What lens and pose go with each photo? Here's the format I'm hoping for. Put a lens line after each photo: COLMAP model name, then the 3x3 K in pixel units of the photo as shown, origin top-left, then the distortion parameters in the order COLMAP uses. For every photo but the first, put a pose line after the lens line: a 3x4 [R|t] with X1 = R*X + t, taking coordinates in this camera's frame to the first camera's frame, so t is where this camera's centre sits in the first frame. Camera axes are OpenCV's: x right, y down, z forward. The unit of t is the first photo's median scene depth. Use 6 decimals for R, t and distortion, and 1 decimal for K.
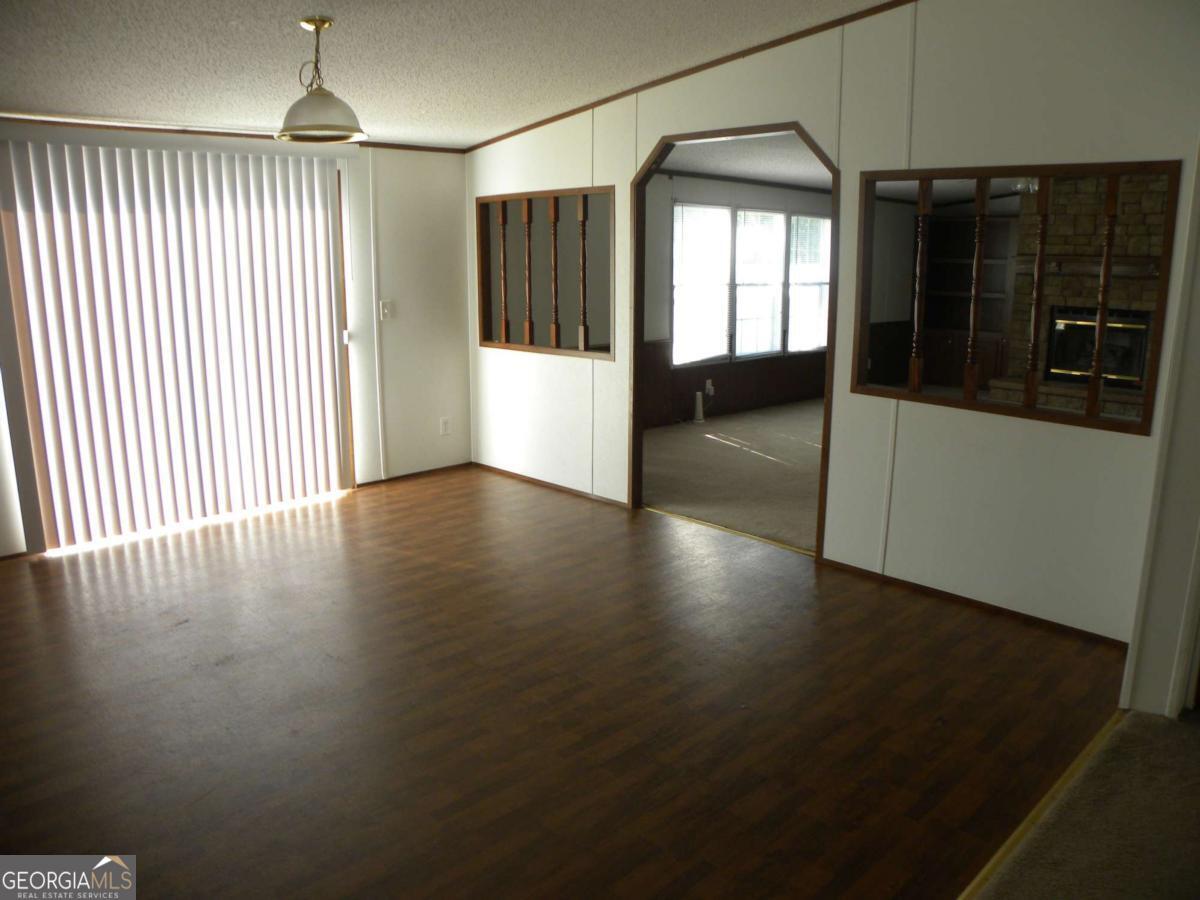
lens RADIAL K [[894.5, 0, 600.0], [0, 894.5, 450.0], [0, 0, 1]] dist [-0.160520, 0.104704]
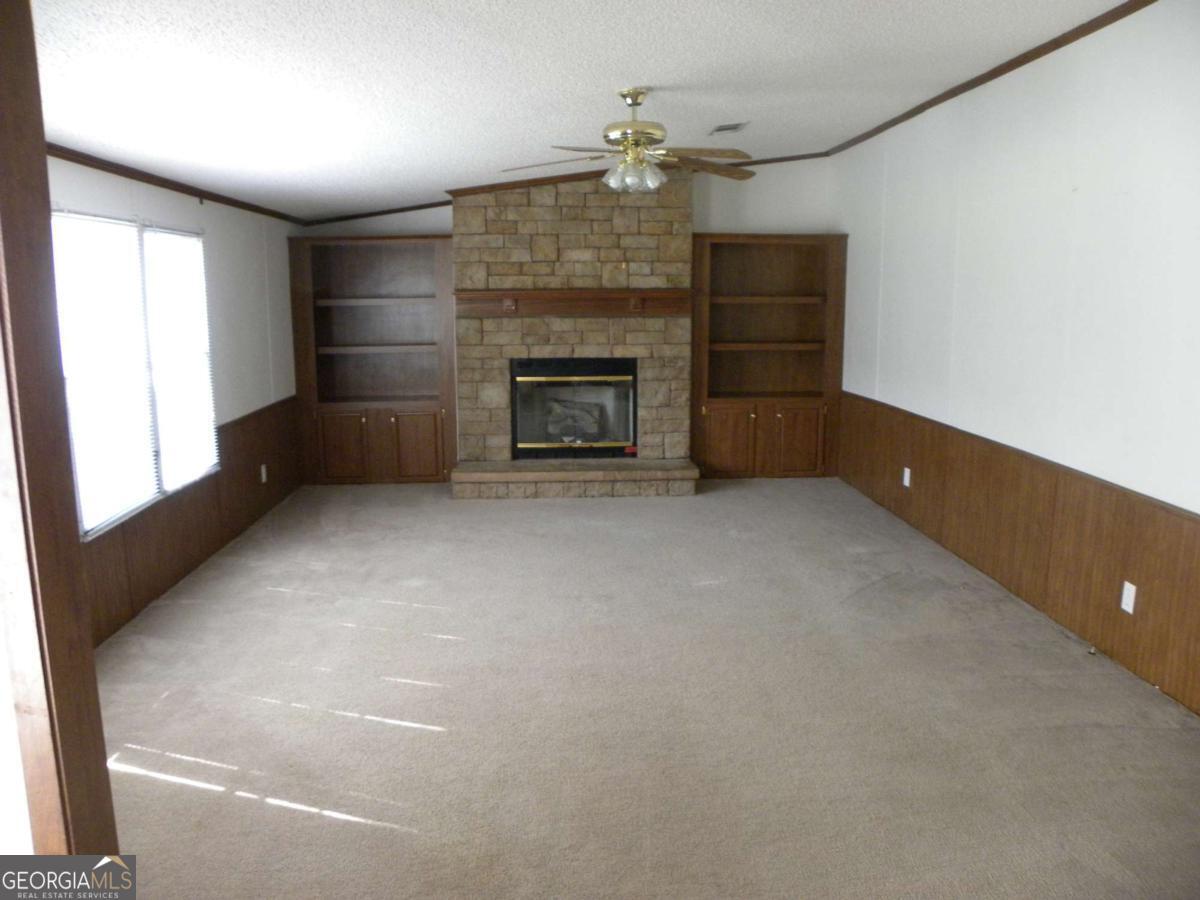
lens RADIAL K [[894.5, 0, 600.0], [0, 894.5, 450.0], [0, 0, 1]] dist [-0.160520, 0.104704]
pose [[0.645895, -0.135167, 0.751365, -0.003200], [0.168930, 0.985108, 0.031999, -0.106818], [-0.744502, 0.106260, 0.659110, 0.470361]]
